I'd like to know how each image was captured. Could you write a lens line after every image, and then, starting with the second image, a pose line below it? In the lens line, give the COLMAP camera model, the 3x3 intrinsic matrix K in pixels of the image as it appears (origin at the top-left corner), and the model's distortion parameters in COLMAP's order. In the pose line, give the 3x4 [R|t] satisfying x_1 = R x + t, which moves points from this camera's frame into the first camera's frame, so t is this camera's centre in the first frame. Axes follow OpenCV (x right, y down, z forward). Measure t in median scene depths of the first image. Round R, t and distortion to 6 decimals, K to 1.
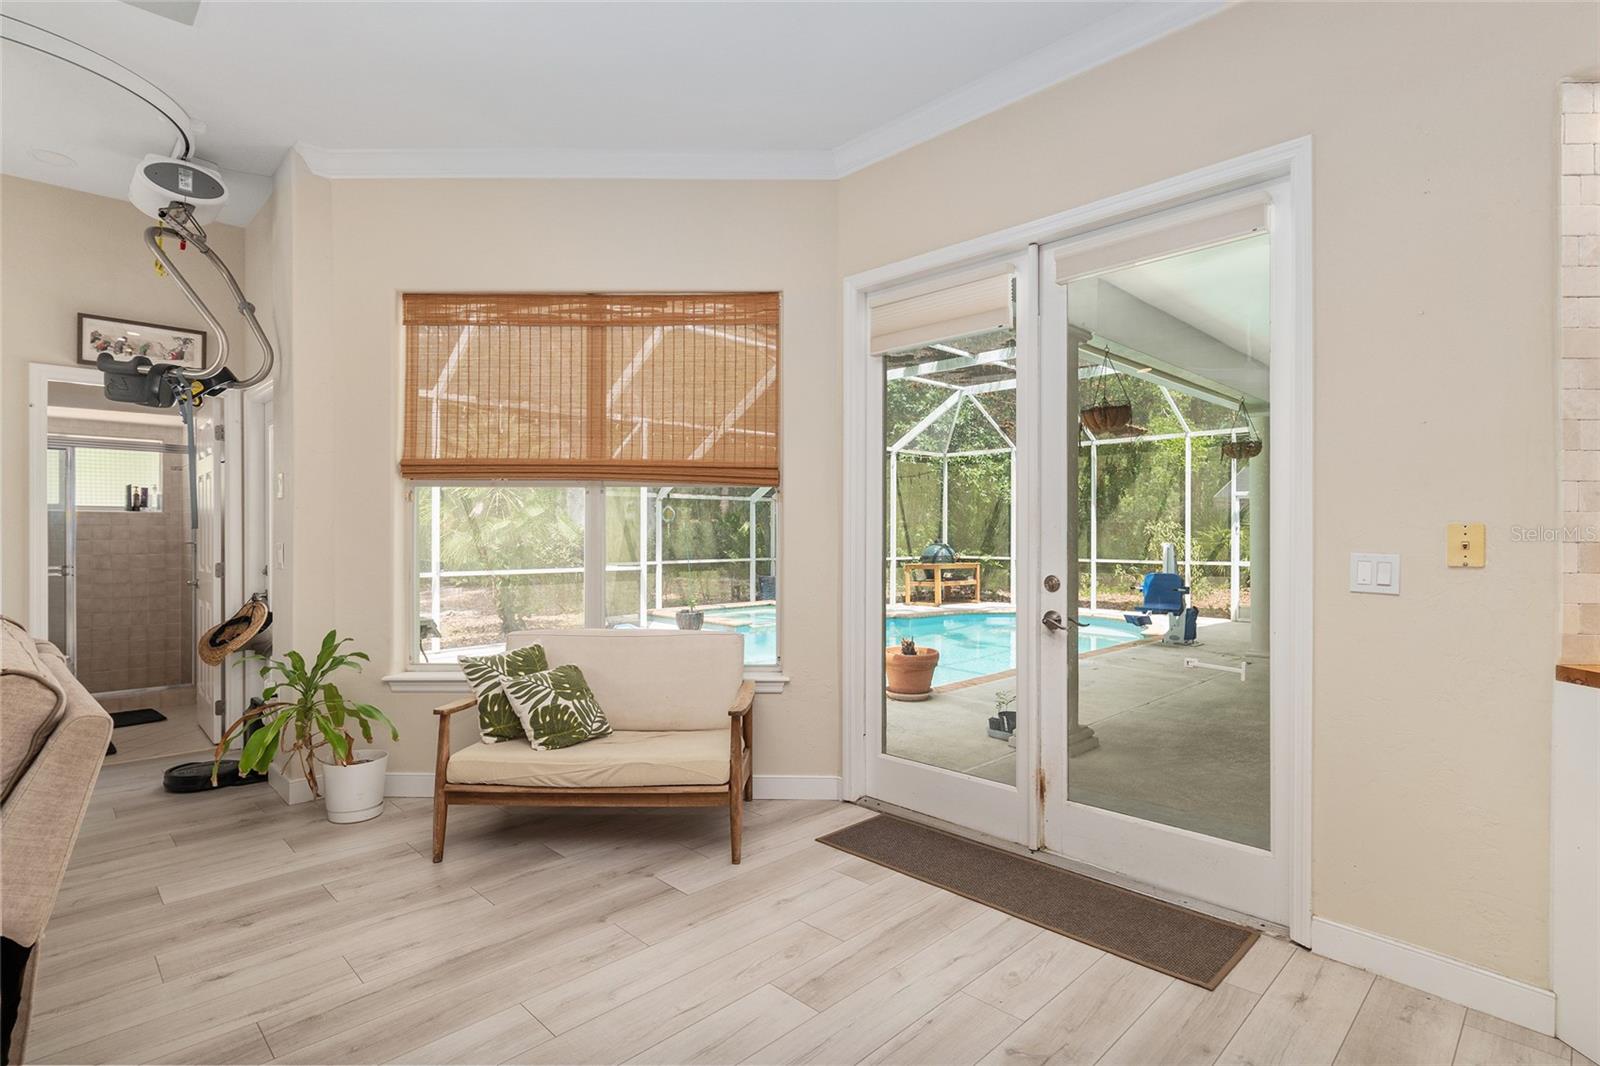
lens RADIAL K [[787.0, 0, 795.8], [0, 787.0, 535.8], [0, 0, 1]] dist [0.006152, 0.000175]
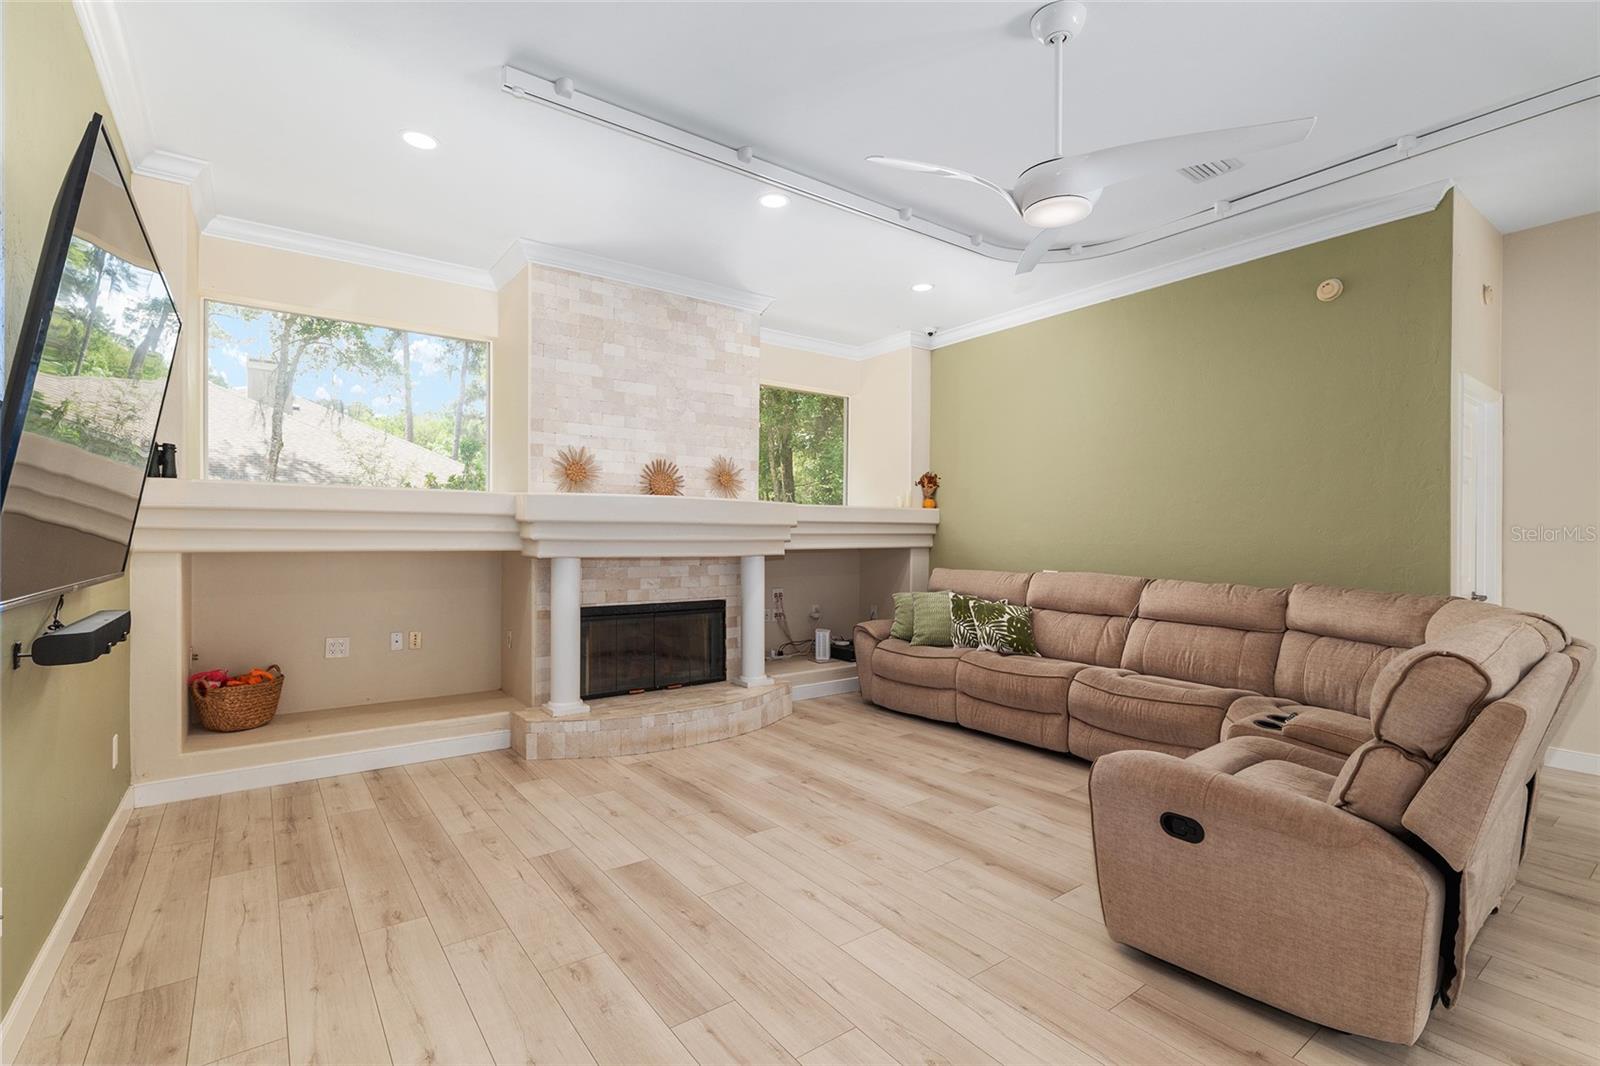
lens RADIAL K [[733.9, 0, 797.8], [0, 733.9, 534.2], [0, 0, 1]] dist [-0.000785, -0.000970]
pose [[-0.138795, -0.002271, -0.990319, 0.158570], [-0.008391, 0.999964, -0.001117, -0.006715], [0.990286, 0.008155, -0.138809, 0.050003]]
